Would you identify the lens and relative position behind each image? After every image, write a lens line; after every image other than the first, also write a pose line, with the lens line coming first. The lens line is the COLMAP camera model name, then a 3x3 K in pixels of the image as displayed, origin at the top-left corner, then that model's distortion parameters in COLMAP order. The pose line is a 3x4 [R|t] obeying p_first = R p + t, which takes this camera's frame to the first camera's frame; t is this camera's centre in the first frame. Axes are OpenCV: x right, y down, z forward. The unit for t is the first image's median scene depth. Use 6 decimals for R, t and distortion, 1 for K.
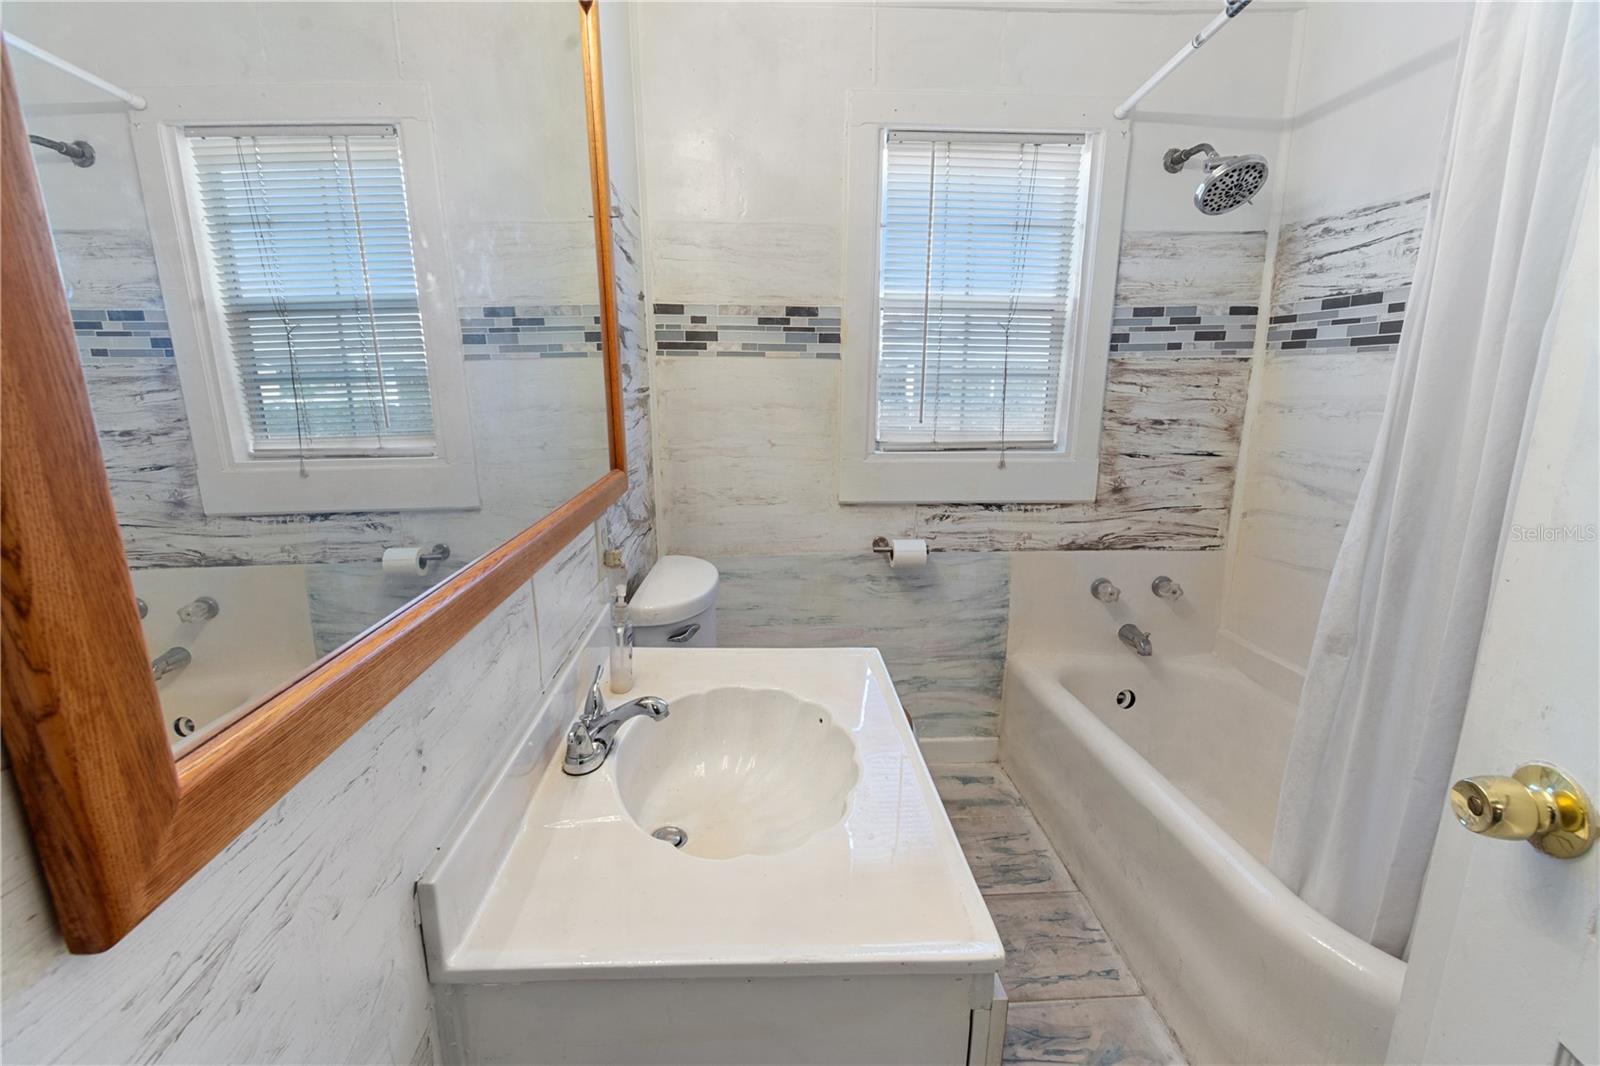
lens RADIAL K [[709.8, 0, 795.4], [0, 709.8, 538.0], [0, 0, 1]] dist [0.004462, -0.002155]
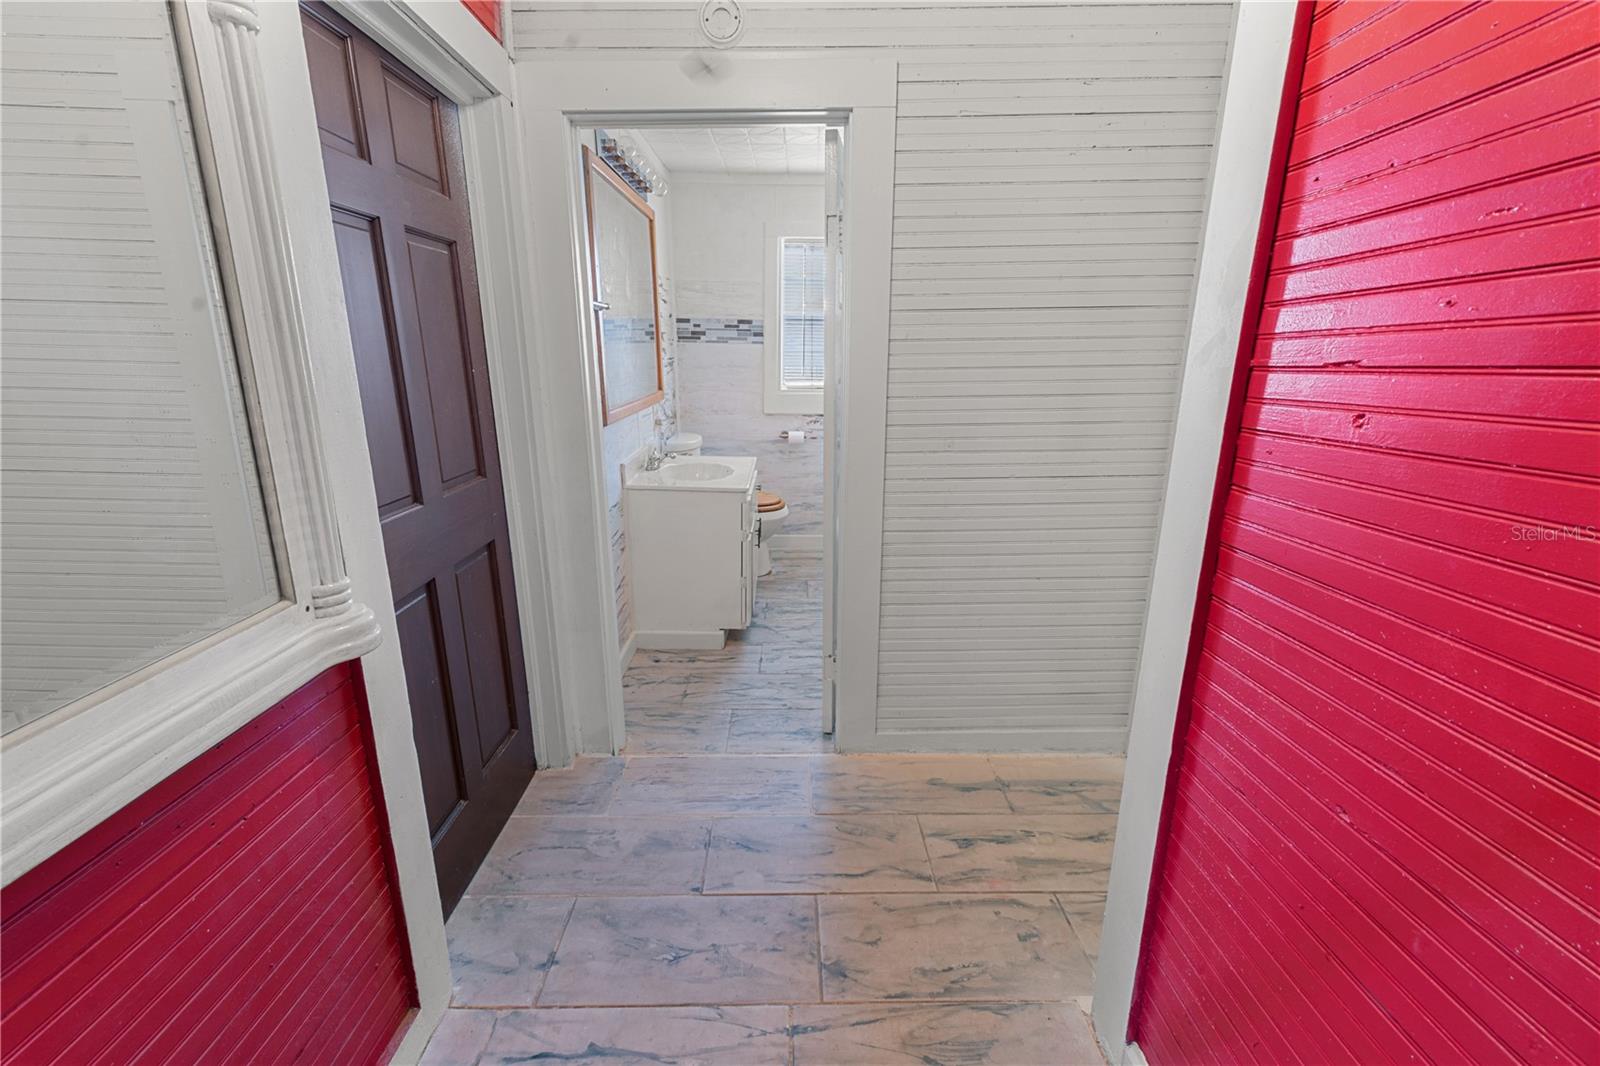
lens RADIAL K [[709.8, 0, 798.8], [0, 709.8, 539.2], [0, 0, 1]] dist [0.004462, -0.002155]
pose [[0.999208, 0.015707, -0.036562, 0.259695], [-0.014576, 0.999413, 0.030998, 0.267916], [0.037028, -0.030441, 0.998850, -1.153715]]
